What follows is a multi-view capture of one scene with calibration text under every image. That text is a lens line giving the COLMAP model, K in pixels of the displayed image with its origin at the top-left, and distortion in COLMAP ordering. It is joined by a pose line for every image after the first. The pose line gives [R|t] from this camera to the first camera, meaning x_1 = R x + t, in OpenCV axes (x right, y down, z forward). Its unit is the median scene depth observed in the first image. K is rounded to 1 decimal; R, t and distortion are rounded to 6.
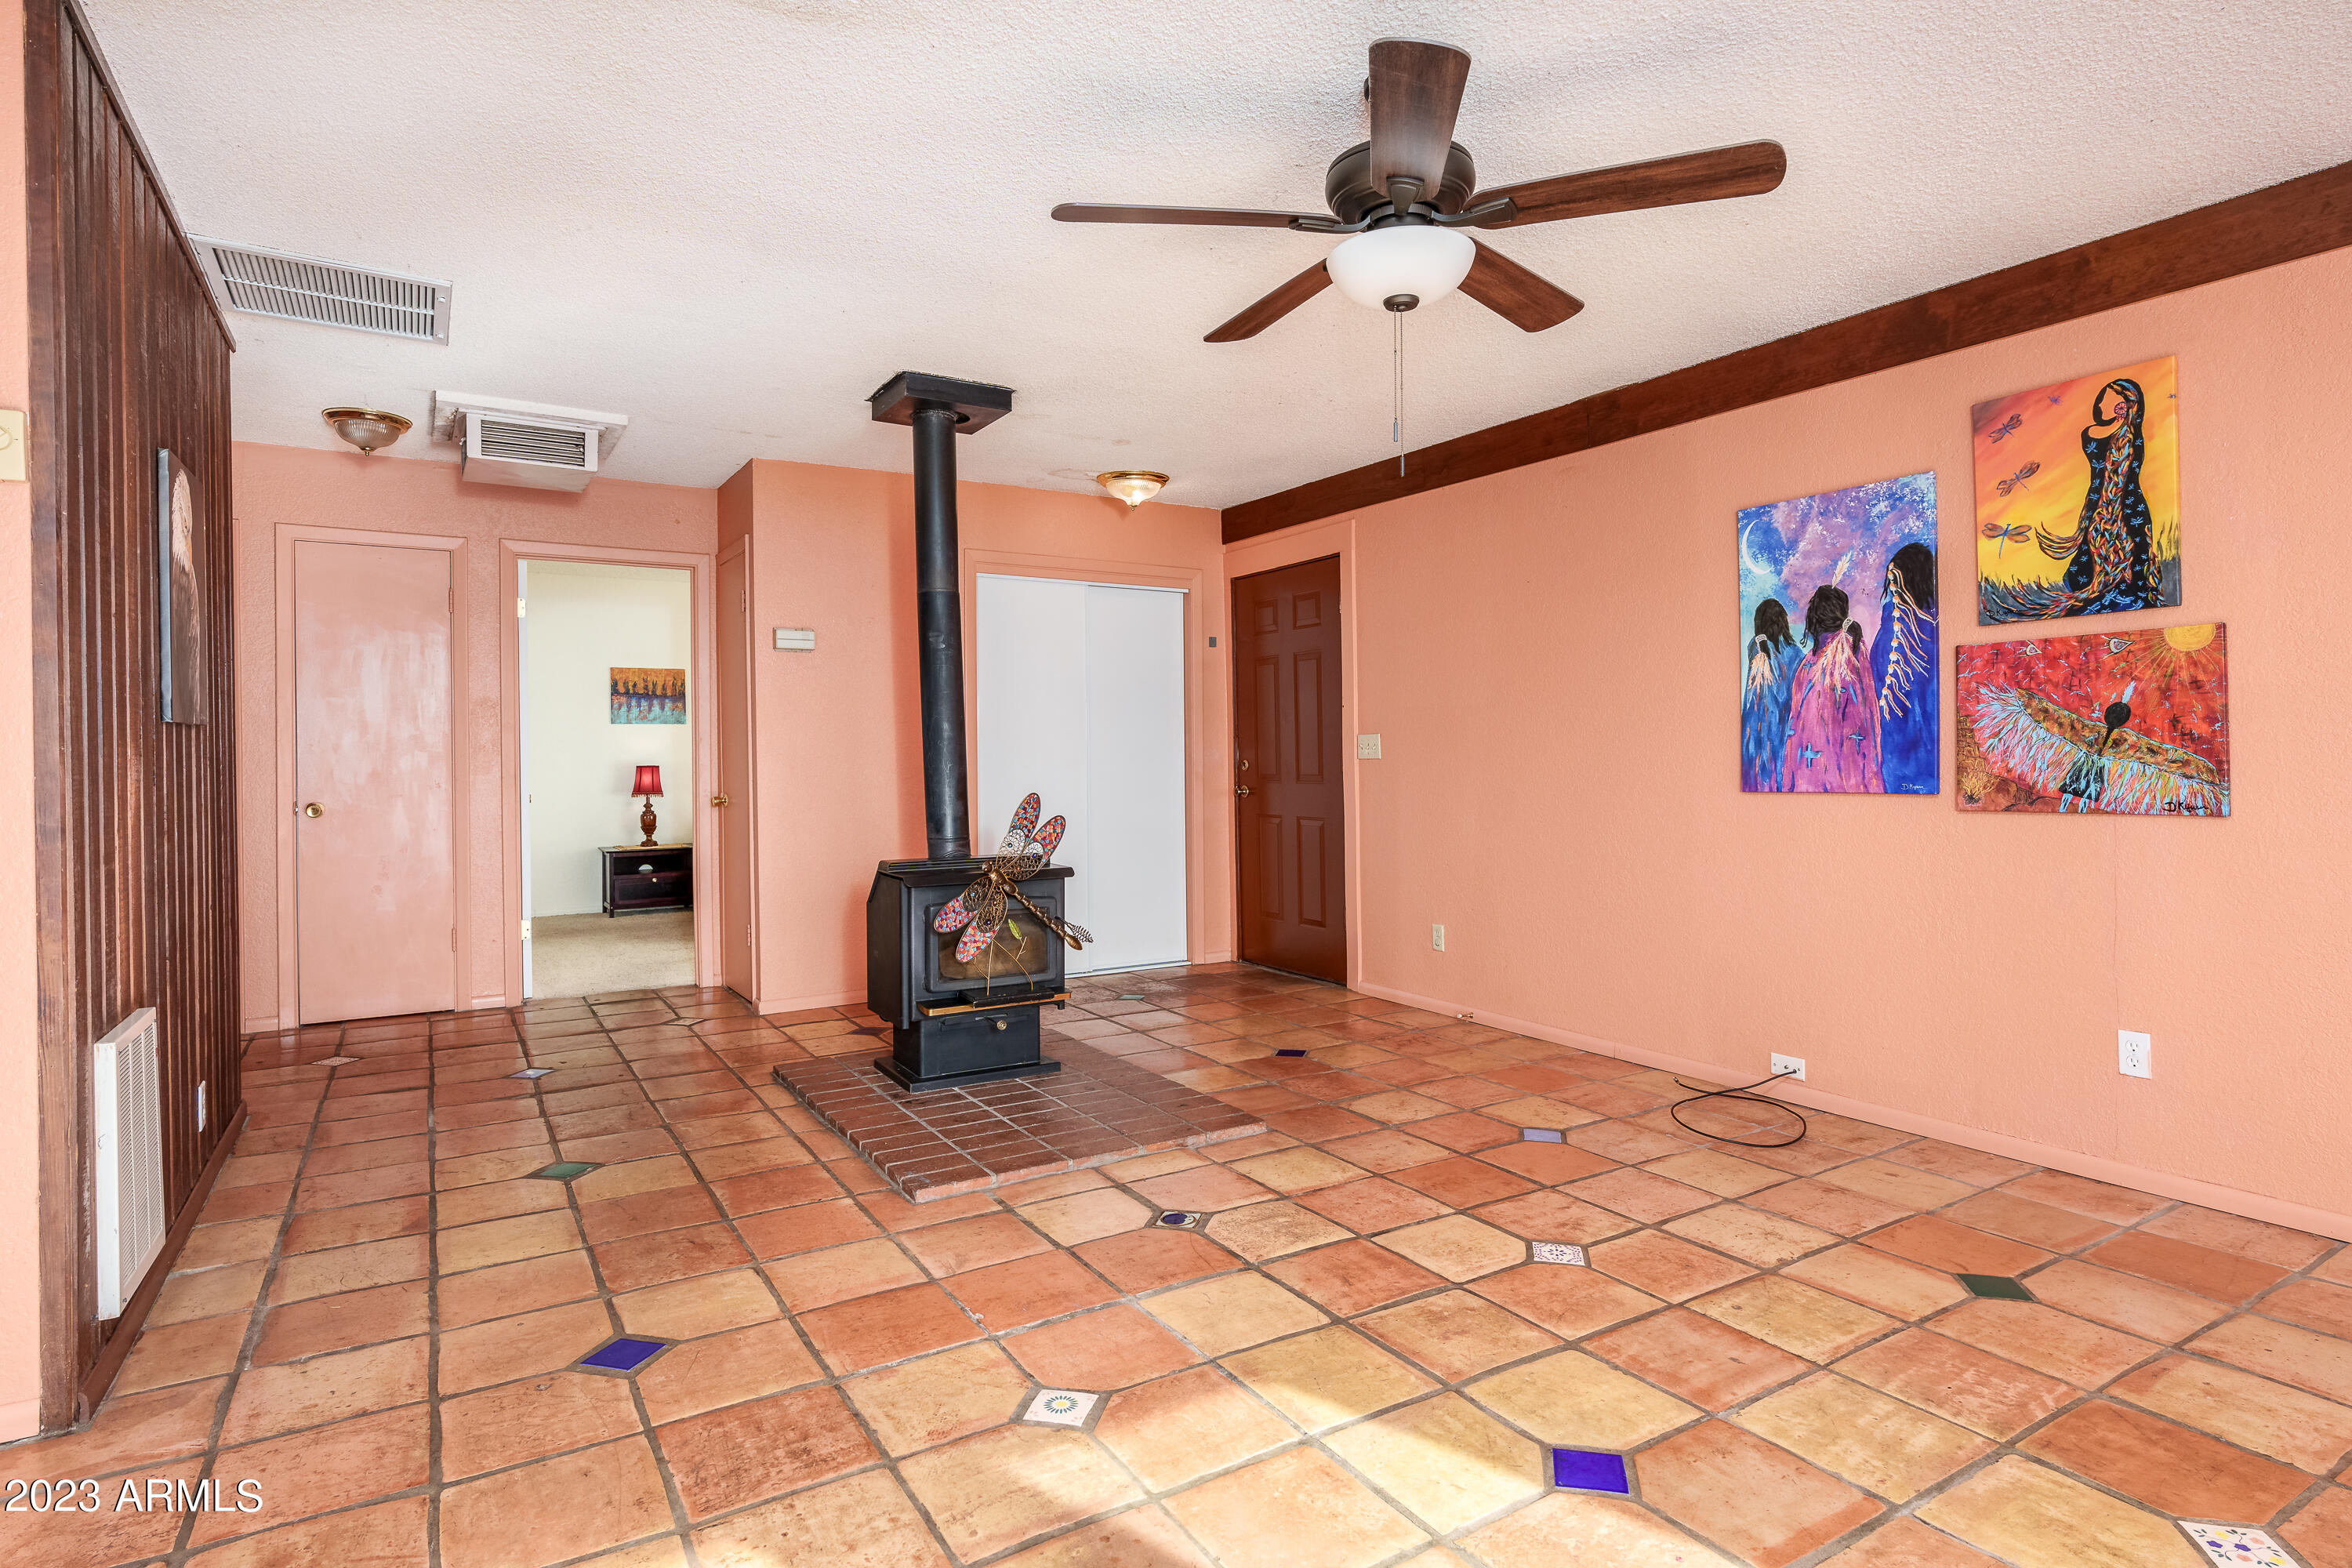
lens RADIAL K [[1245.3, 0, 1180.0], [0, 1245.3, 763.0], [0, 0, 1]] dist [-0.000100, -0.000054]
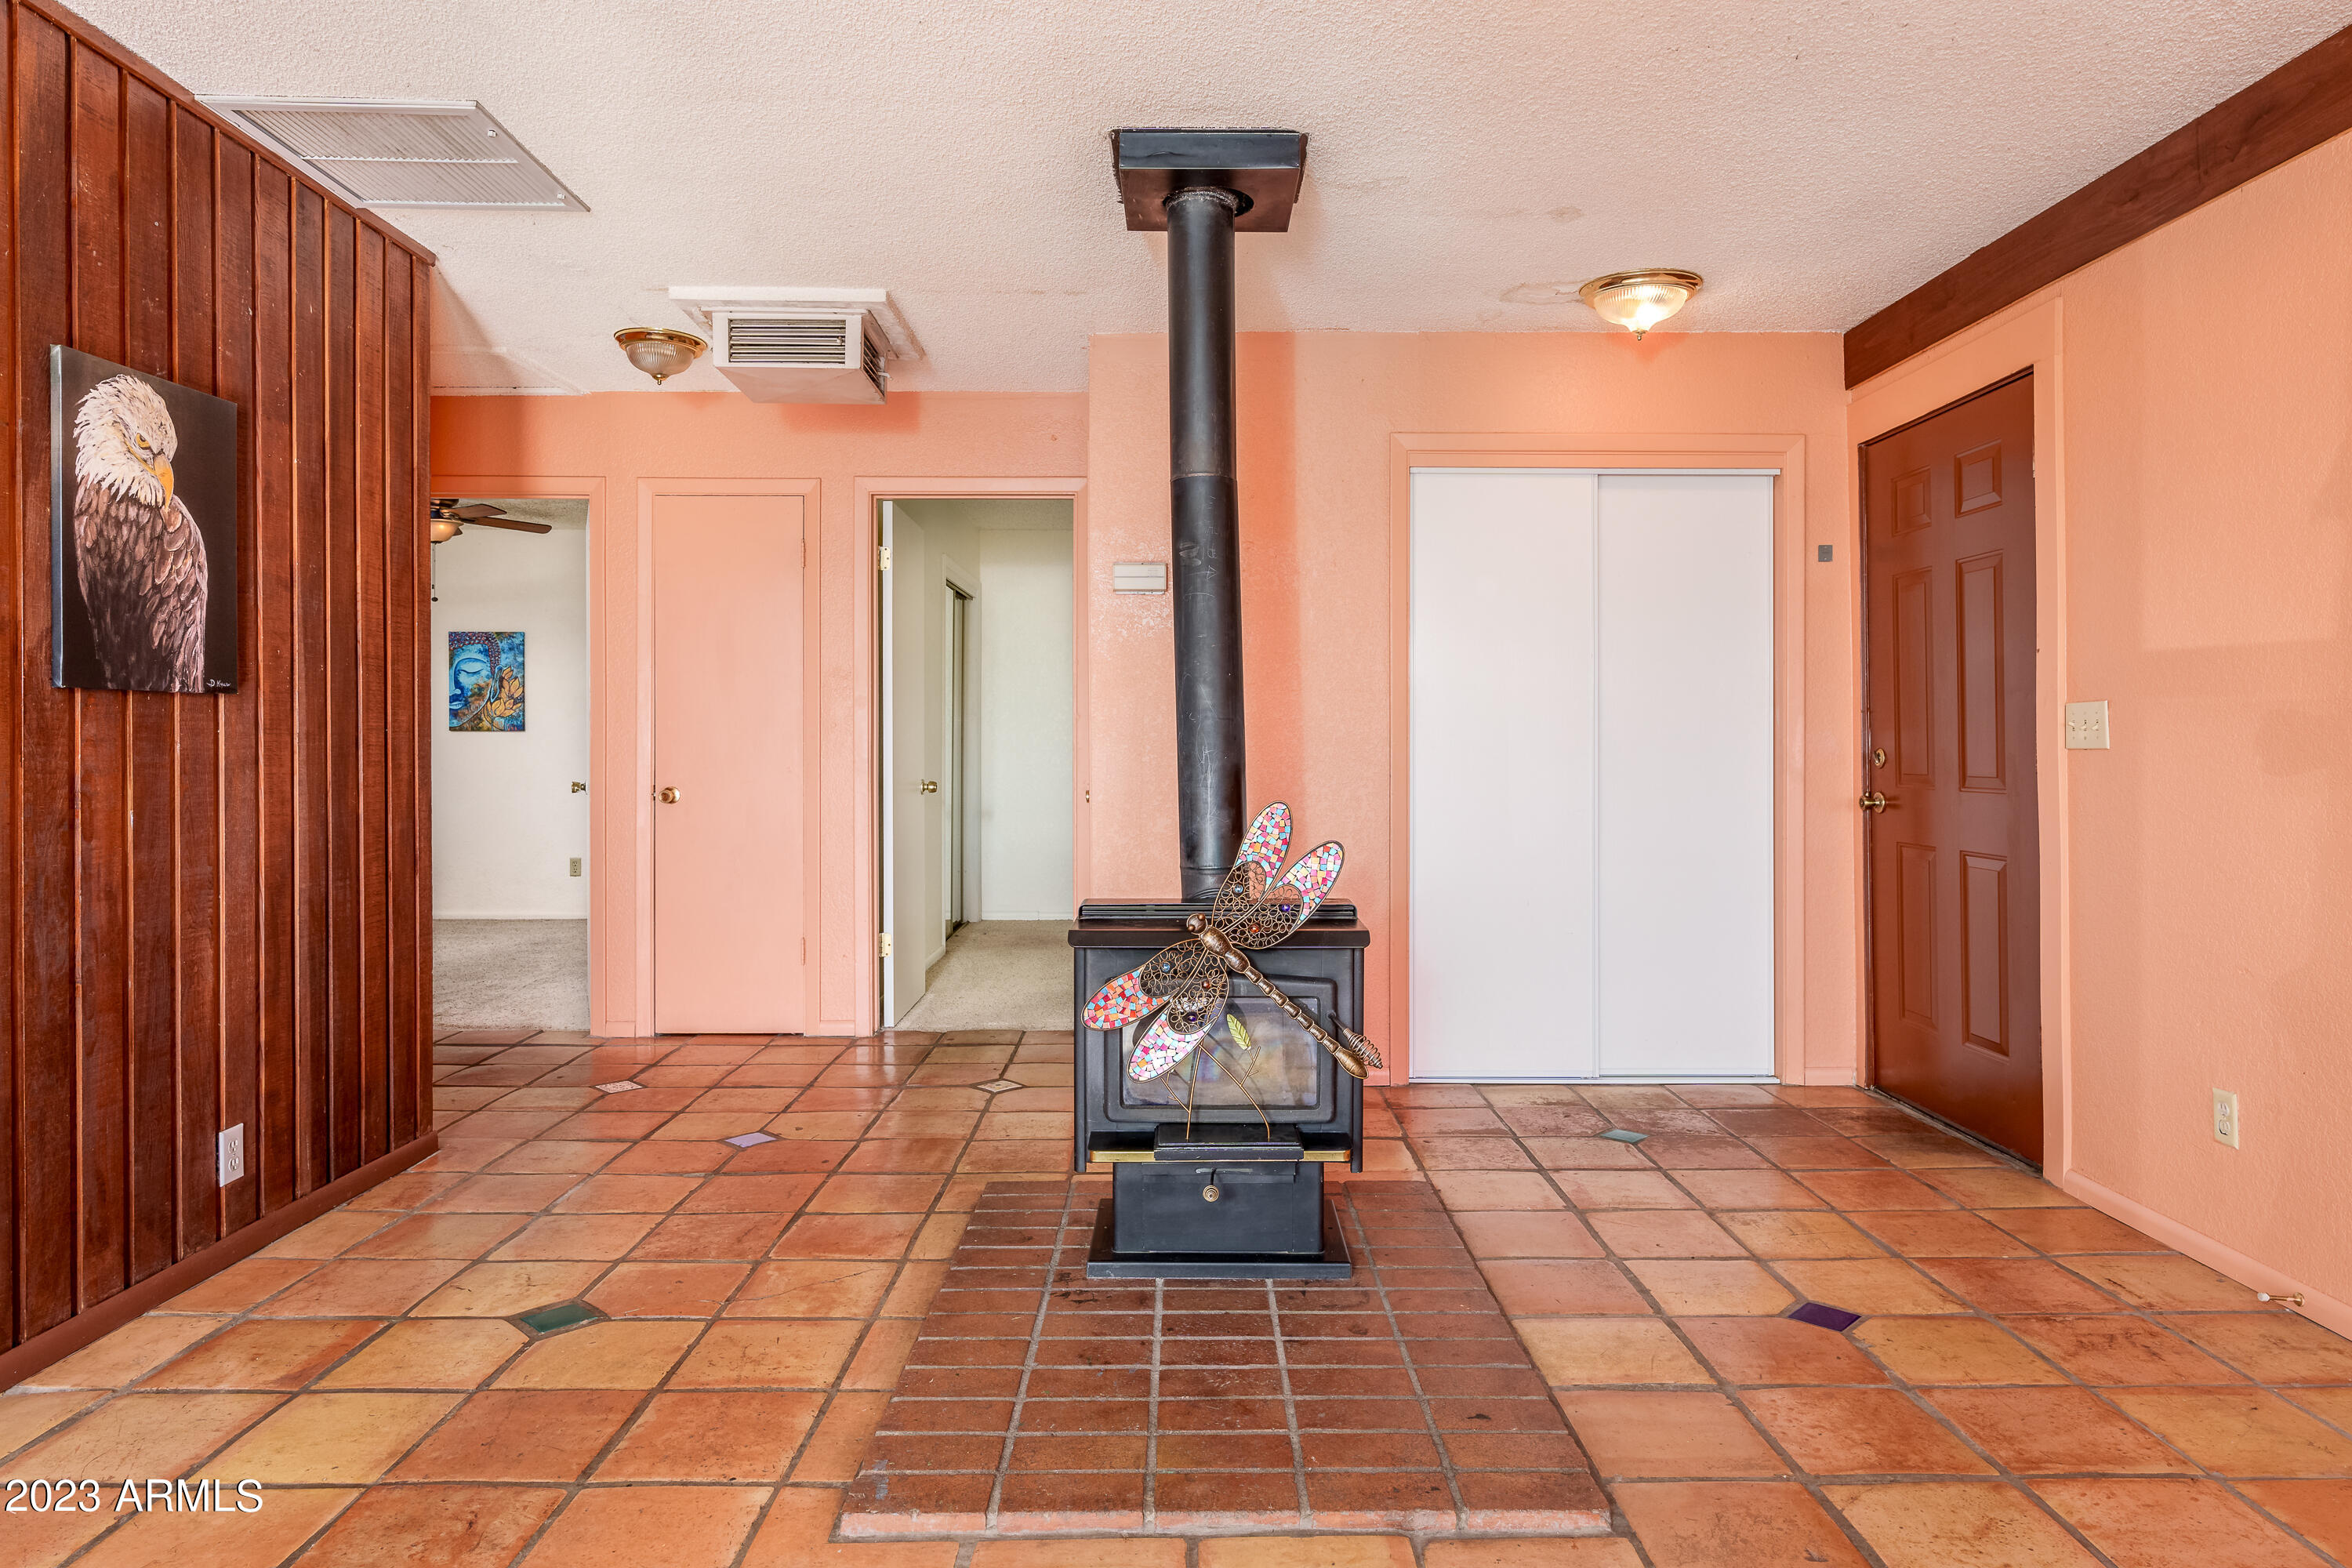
lens RADIAL K [[1420.7, 0, 1175.8], [0, 1420.7, 746.7], [0, 0, 1]] dist [0.000667, 0.001174]
pose [[0.855386, 0.008256, -0.517925, 0.185733], [-0.009293, 0.999957, 0.000593, -0.001453], [0.517908, 0.004306, 0.855426, 0.405952]]
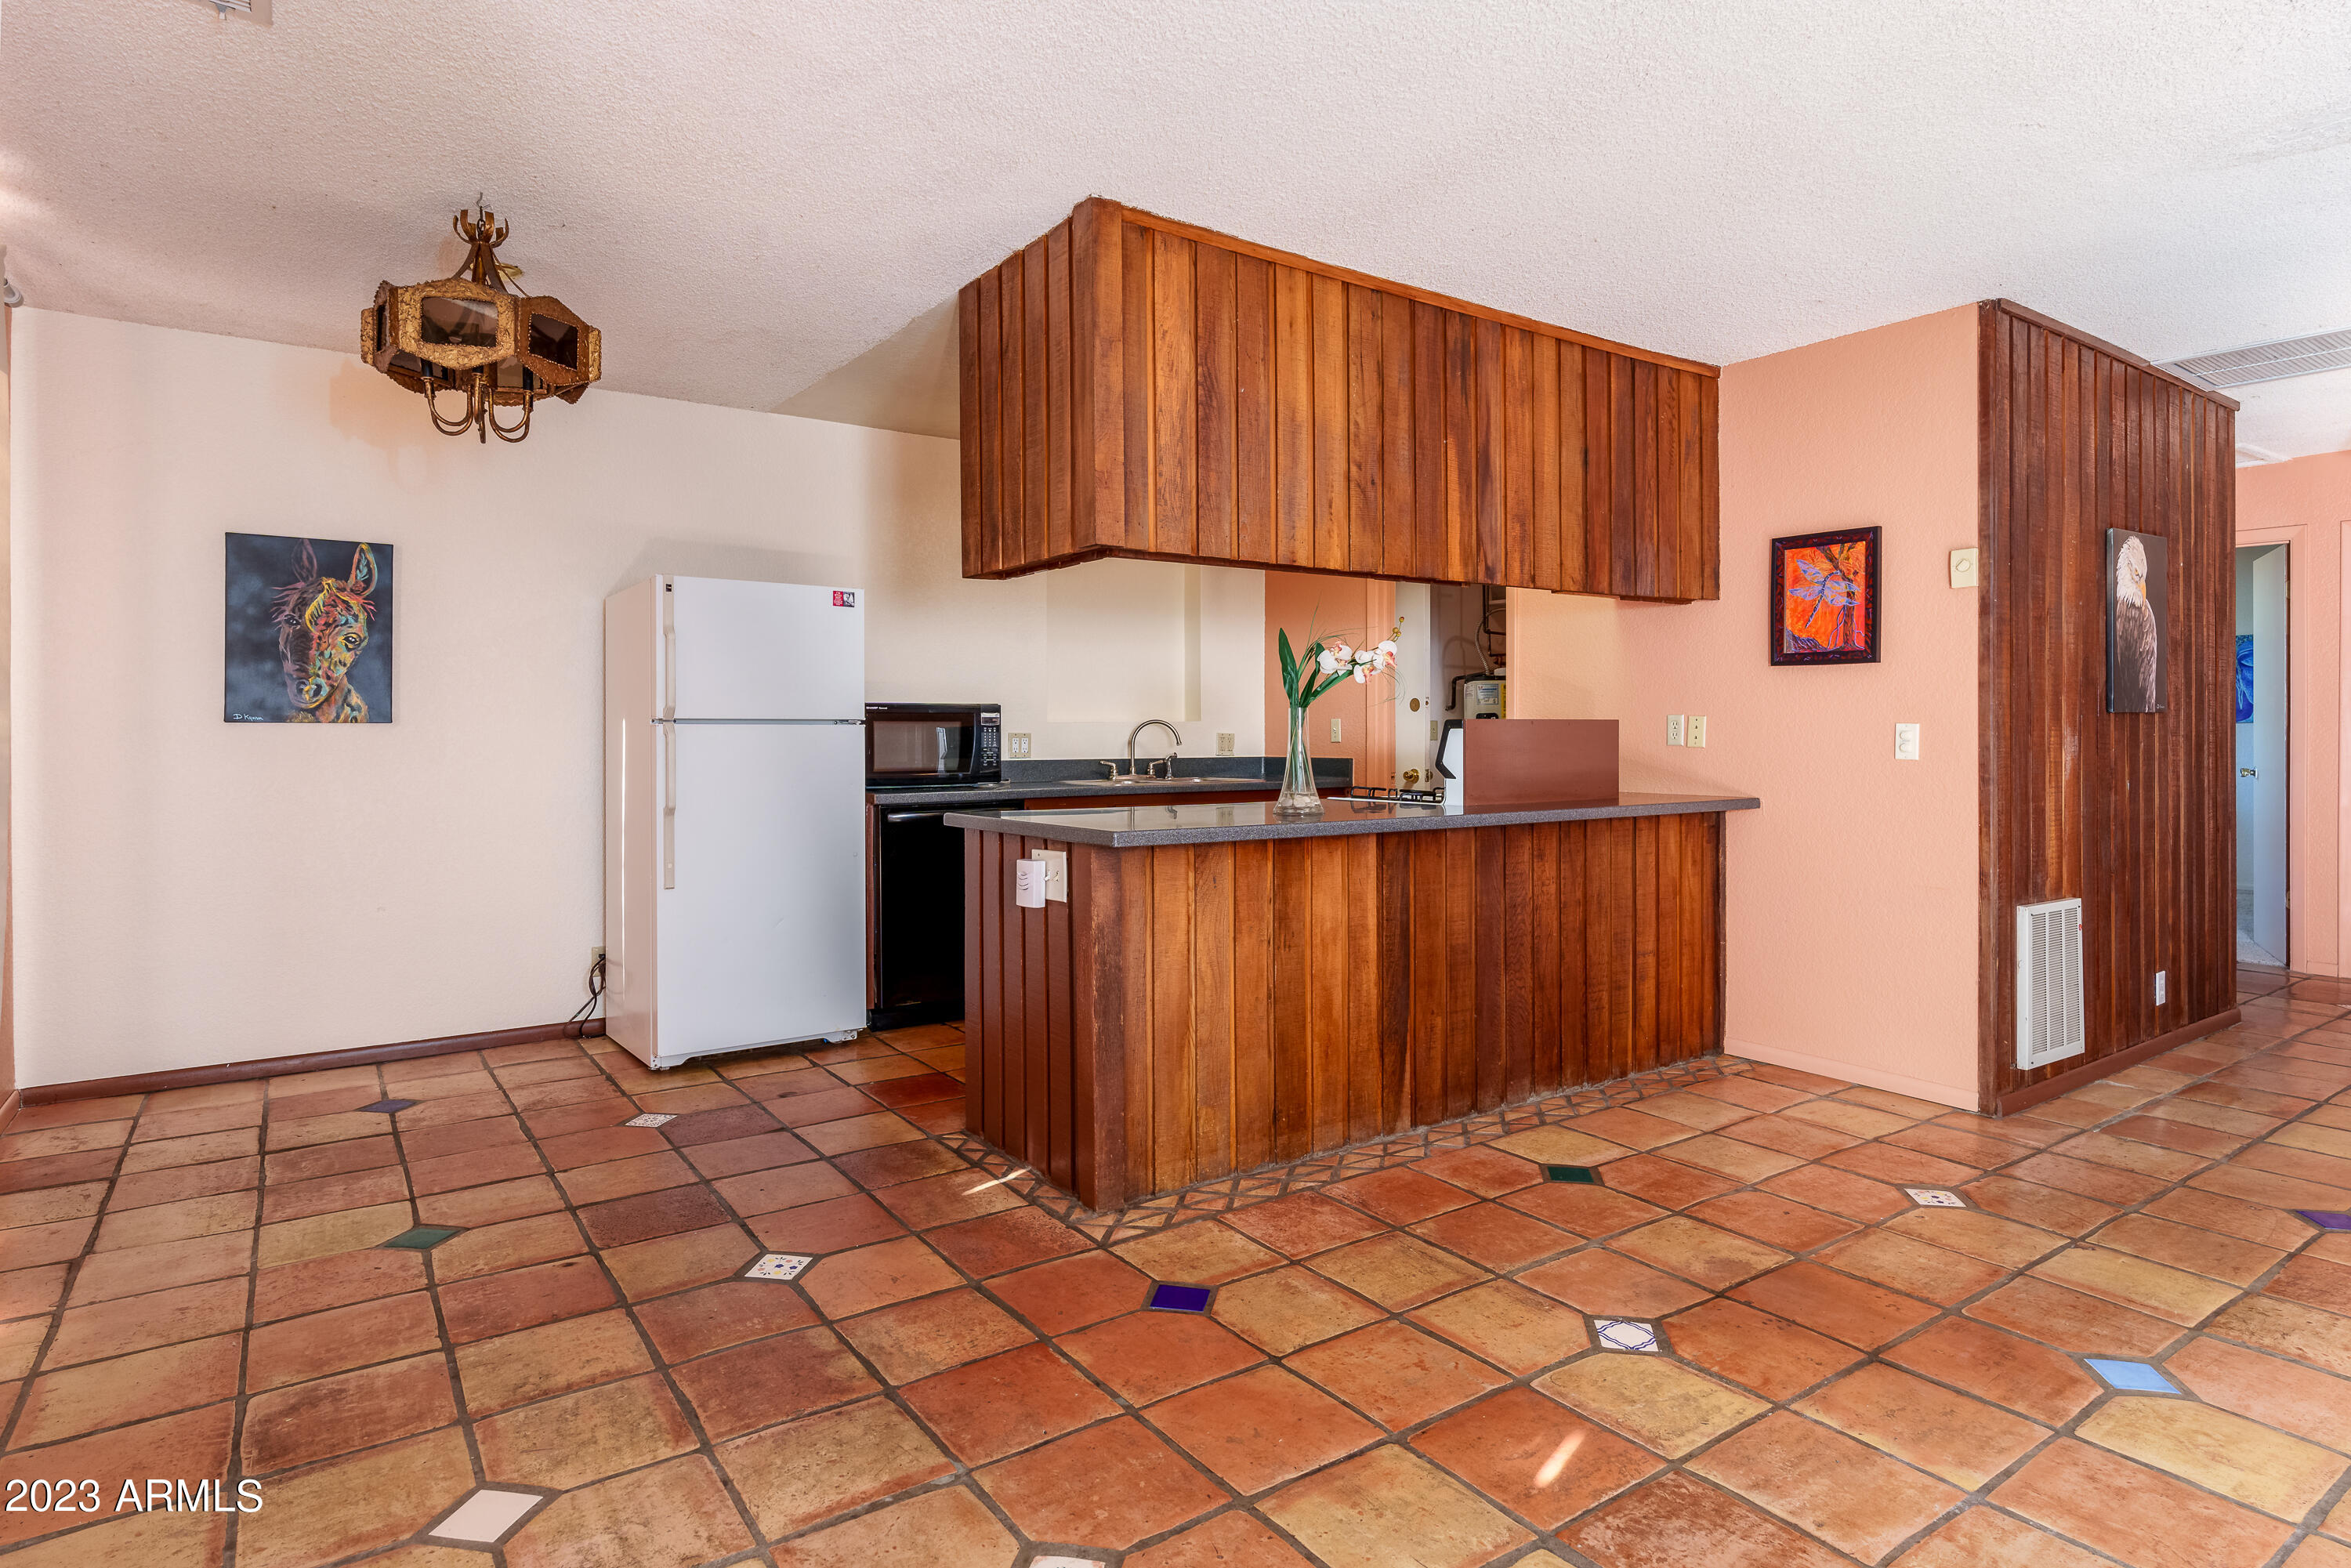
lens RADIAL K [[1263.9, 0, 1184.1], [0, 1263.9, 745.3], [0, 0, 1]] dist [-0.007618, -0.000658]
pose [[0.066766, 0.017863, -0.997609, 0.414030], [-0.004323, 0.999836, 0.017613, -0.010927], [0.997759, 0.003137, 0.066832, -0.134818]]
